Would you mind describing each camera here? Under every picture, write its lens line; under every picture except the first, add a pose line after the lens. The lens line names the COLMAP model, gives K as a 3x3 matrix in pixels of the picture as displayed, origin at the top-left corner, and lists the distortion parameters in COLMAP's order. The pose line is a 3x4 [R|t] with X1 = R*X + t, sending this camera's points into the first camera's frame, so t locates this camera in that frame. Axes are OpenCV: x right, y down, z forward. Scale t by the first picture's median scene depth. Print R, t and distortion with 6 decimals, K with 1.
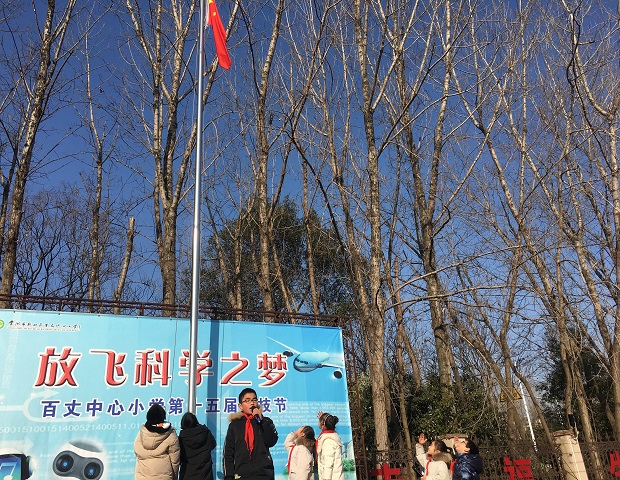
lens RADIAL K [[538.6, 0, 310.4], [0, 538.6, 233.1], [0, 0, 1]] dist [0.074239, -0.083647]
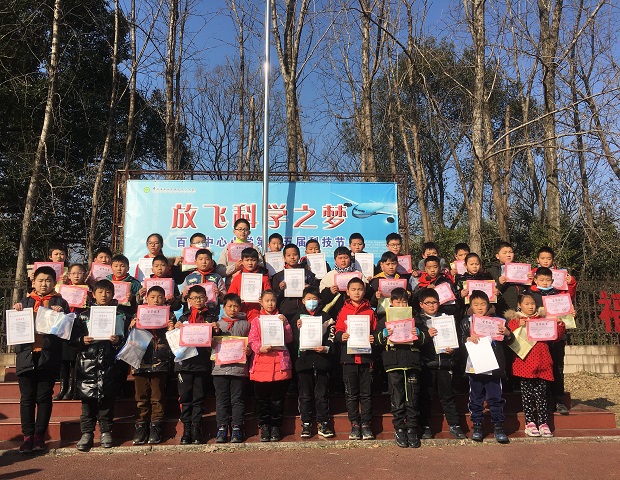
lens RADIAL K [[538.6, 0, 300.8], [0, 538.6, 231.6], [0, 0, 1]] dist [0.074239, -0.083647]
pose [[0.927455, -0.000681, -0.373935, 0.346754], [0.103708, 0.961238, 0.255472, -0.055647], [0.359267, -0.275719, 0.891575, -0.205296]]
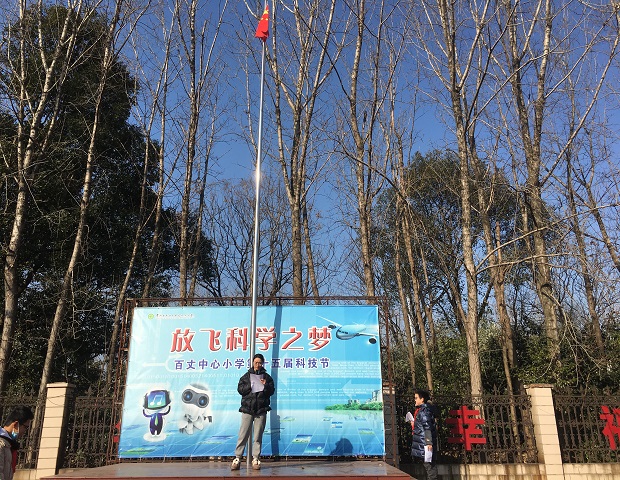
lens RADIAL K [[538.6, 0, 299.7], [0, 538.6, 231.6], [0, 0, 1]] dist [0.074239, -0.083647]
pose [[0.894825, -0.085332, -0.438186, 0.533562], [0.134945, 0.987346, 0.083297, -0.150991], [0.425533, -0.133667, 0.895017, -0.253837]]
